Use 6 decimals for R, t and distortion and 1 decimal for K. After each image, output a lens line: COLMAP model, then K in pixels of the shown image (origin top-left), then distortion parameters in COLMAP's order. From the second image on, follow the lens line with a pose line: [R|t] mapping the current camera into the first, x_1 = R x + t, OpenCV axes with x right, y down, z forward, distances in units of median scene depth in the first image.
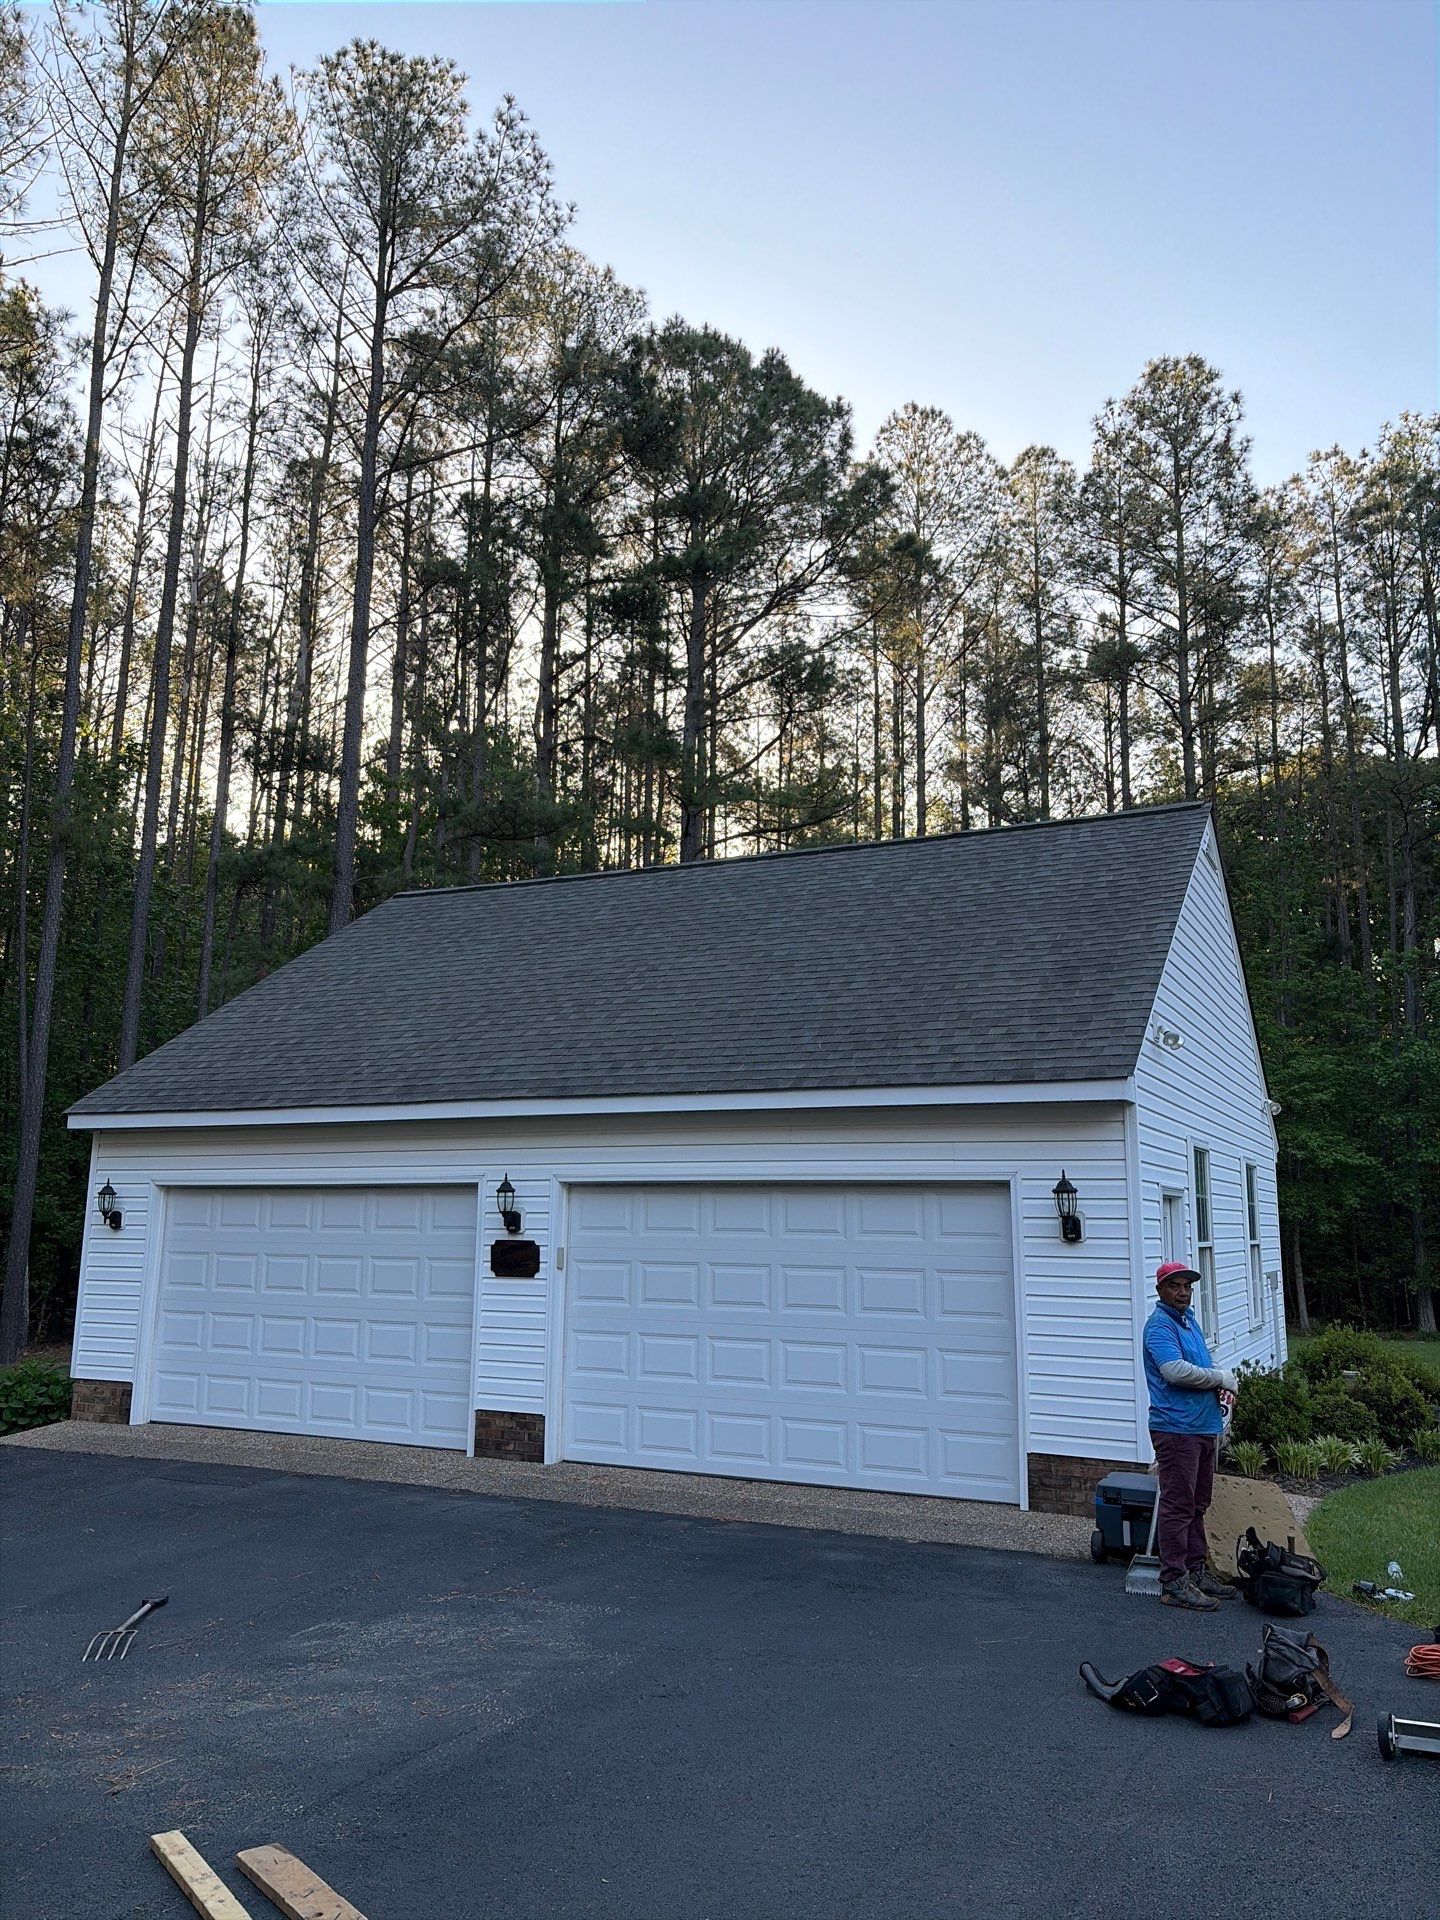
lens RADIAL K [[1462.9, 0, 720.0], [0, 1462.9, 960.0], [0, 0, 1]] dist [0.001544, 0.048658]
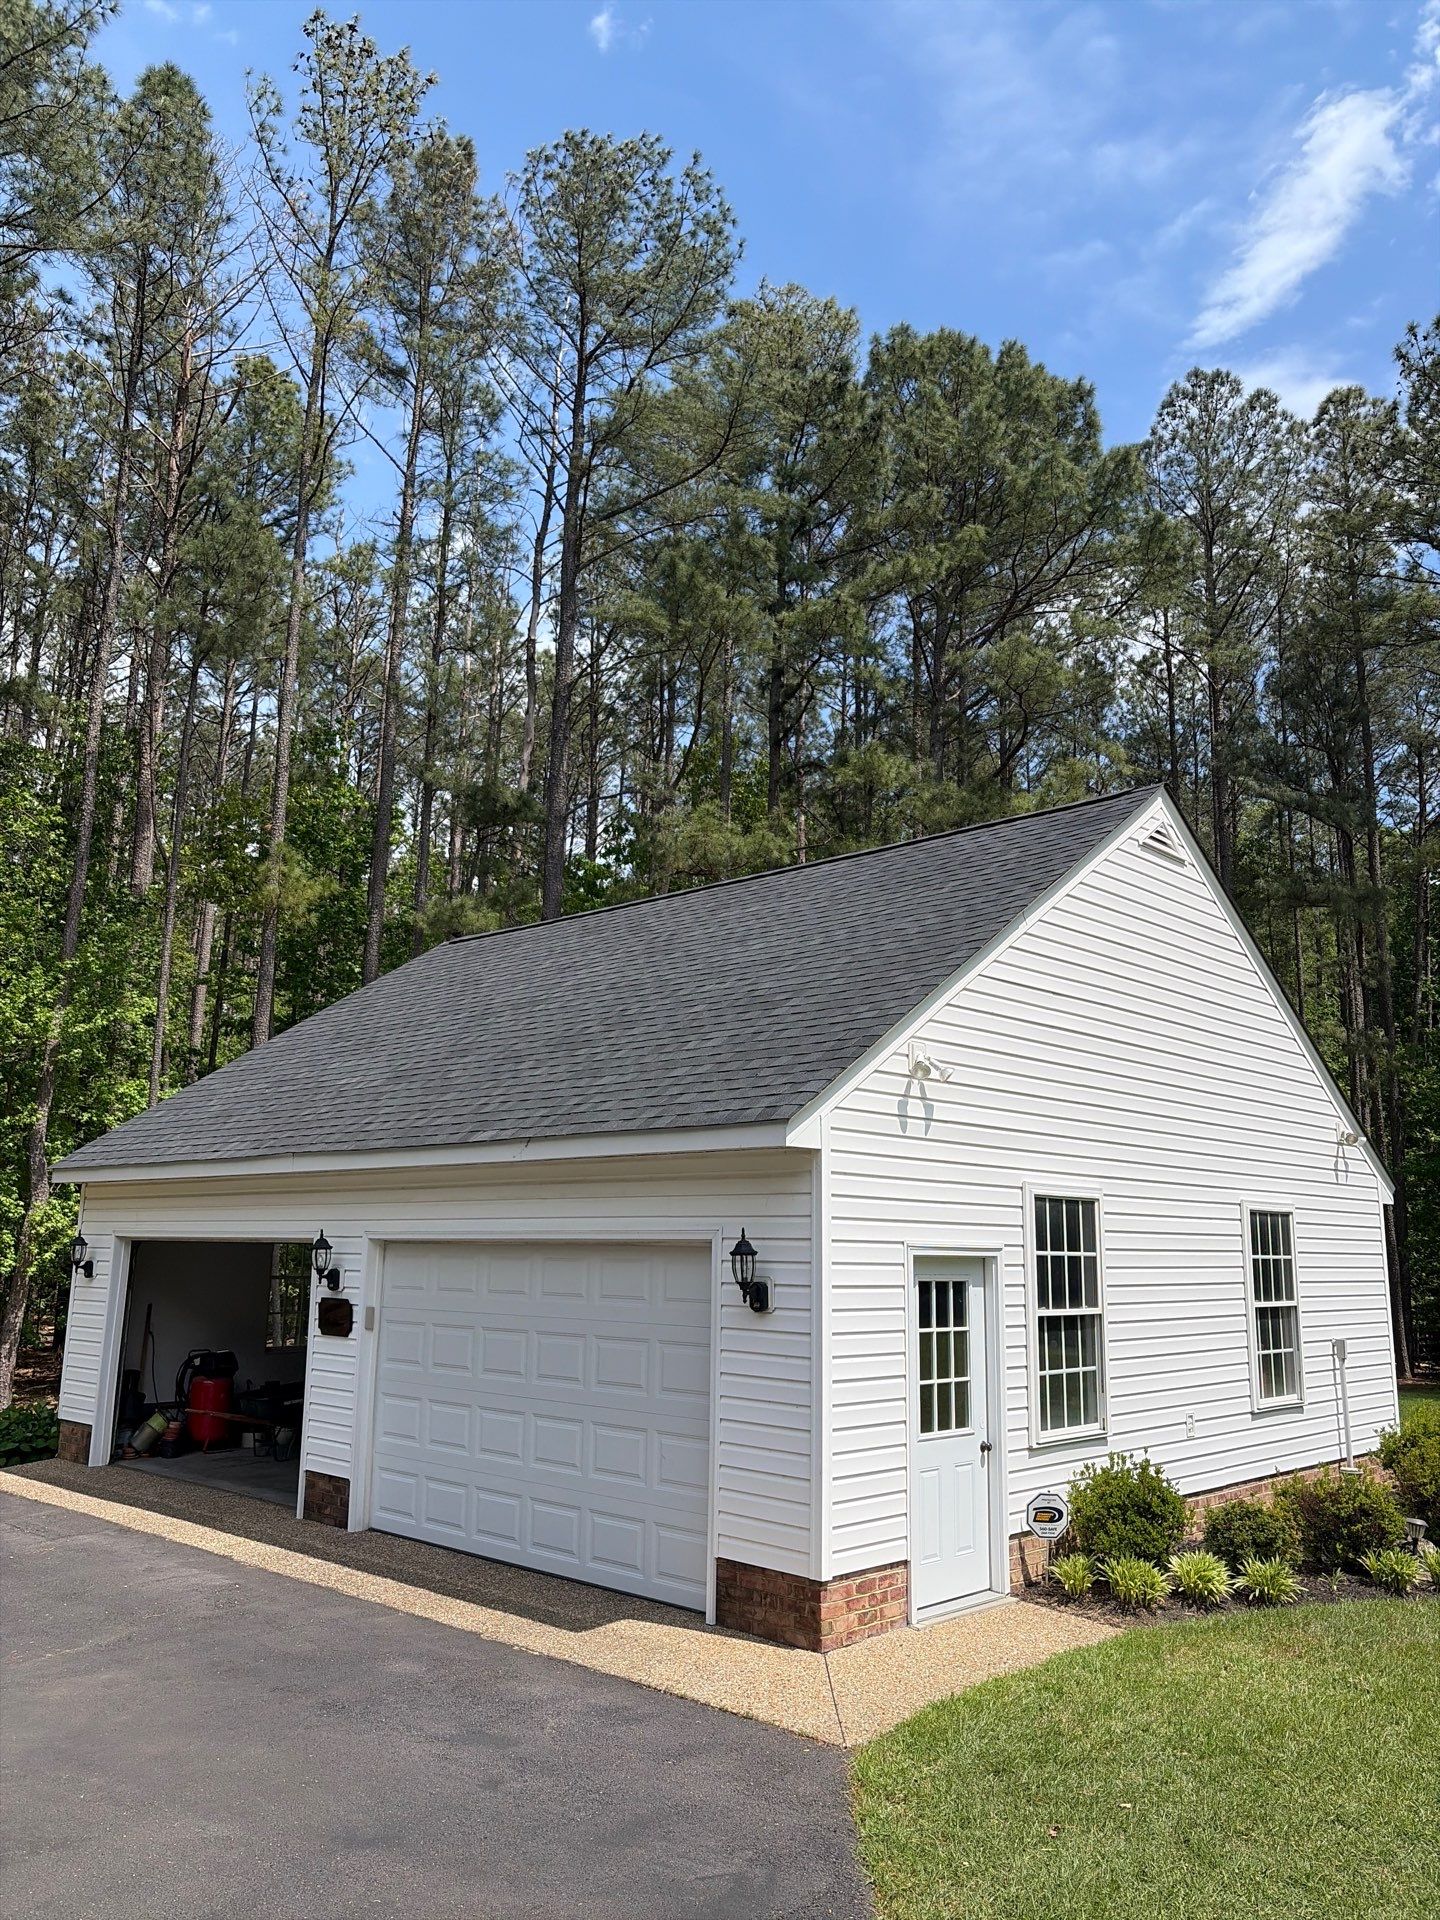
lens RADIAL K [[1432.1, 0, 720.0], [0, 1432.1, 960.0], [0, 0, 1]] dist [0.121172, -0.192628]
pose [[0.950916, -0.058476, -0.303873, 0.382583], [0.052618, 0.998238, -0.027439, 0.003607], [0.304942, 0.010103, 0.952317, 0.131162]]
